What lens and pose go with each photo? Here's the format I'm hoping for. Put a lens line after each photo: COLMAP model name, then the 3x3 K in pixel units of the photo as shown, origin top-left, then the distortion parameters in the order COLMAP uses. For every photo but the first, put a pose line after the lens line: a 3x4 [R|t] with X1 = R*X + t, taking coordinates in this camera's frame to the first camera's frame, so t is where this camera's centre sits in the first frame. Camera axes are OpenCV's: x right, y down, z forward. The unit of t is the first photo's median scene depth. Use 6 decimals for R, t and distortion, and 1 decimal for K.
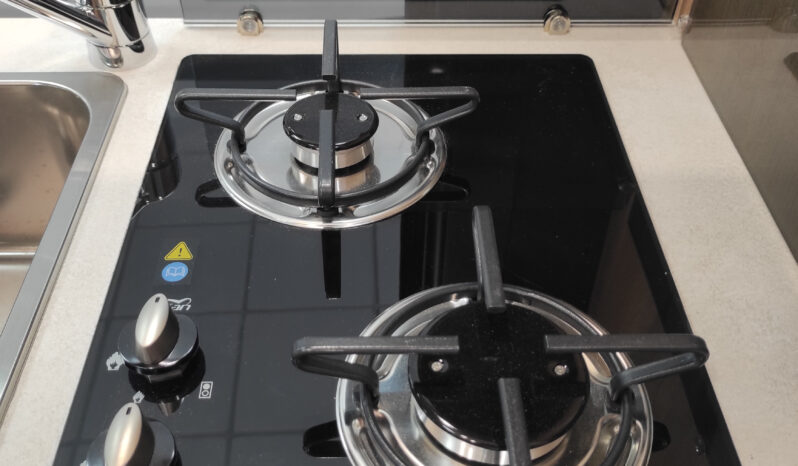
lens RADIAL K [[767.8, 0, 399.0], [0, 767.8, 233.0], [0, 0, 1]] dist [-0.003947, 0.006138]
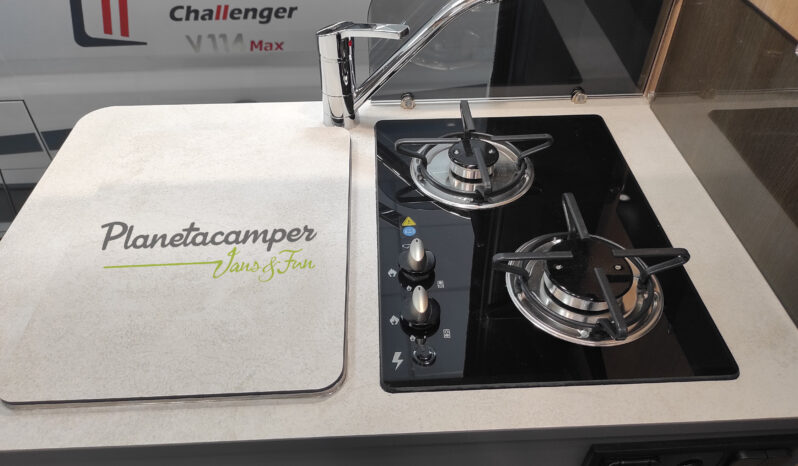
lens RADIAL K [[562.4, 0, 399.0], [0, 562.4, 233.0], [0, 0, 1]] dist [0.002475, 0.000896]
pose [[0.999680, -0.024394, -0.006723, -0.253540], [0.024262, 0.999524, -0.019035, 0.067664], [0.007184, 0.018866, 0.999796, -0.364192]]
